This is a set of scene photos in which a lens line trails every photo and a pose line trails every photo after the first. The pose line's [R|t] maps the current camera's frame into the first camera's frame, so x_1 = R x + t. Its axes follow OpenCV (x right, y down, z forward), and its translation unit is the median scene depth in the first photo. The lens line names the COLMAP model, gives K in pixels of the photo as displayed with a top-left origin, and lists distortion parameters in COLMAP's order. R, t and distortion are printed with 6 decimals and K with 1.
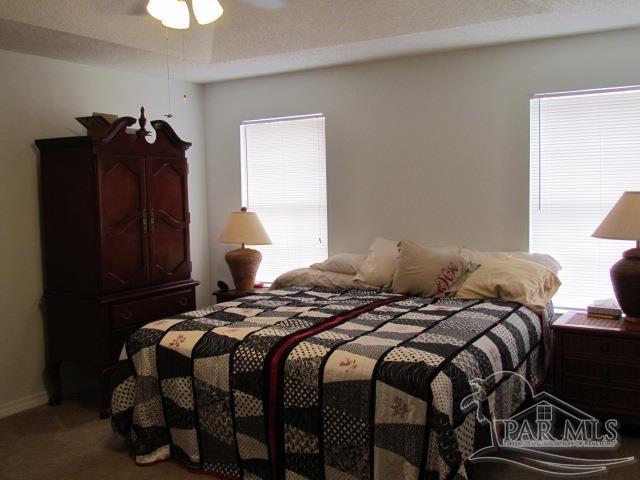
lens RADIAL K [[644.4, 0, 320.0], [0, 644.4, 240.2], [0, 0, 1]] dist [-0.033127, 0.000000]
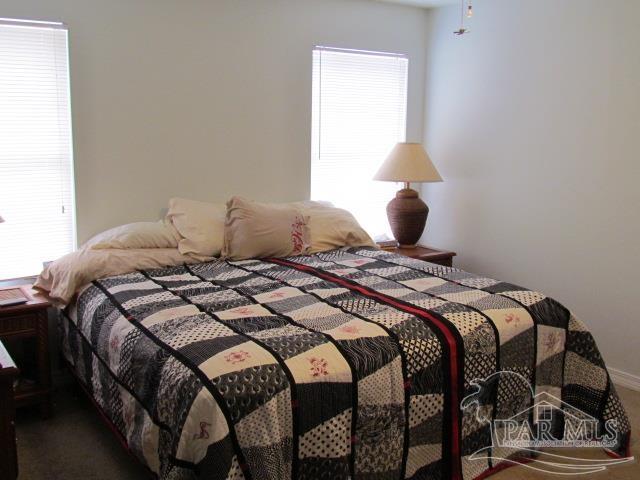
lens RADIAL K [[644.4, 0, 320.5], [0, 644.4, 238.6], [0, 0, 1]] dist [-0.033127, 0.000000]
pose [[0.410336, -0.129677, 0.902667, -0.806883], [0.056662, 0.991551, 0.116689, -0.052687], [-0.910172, 0.003266, 0.414217, 0.726631]]
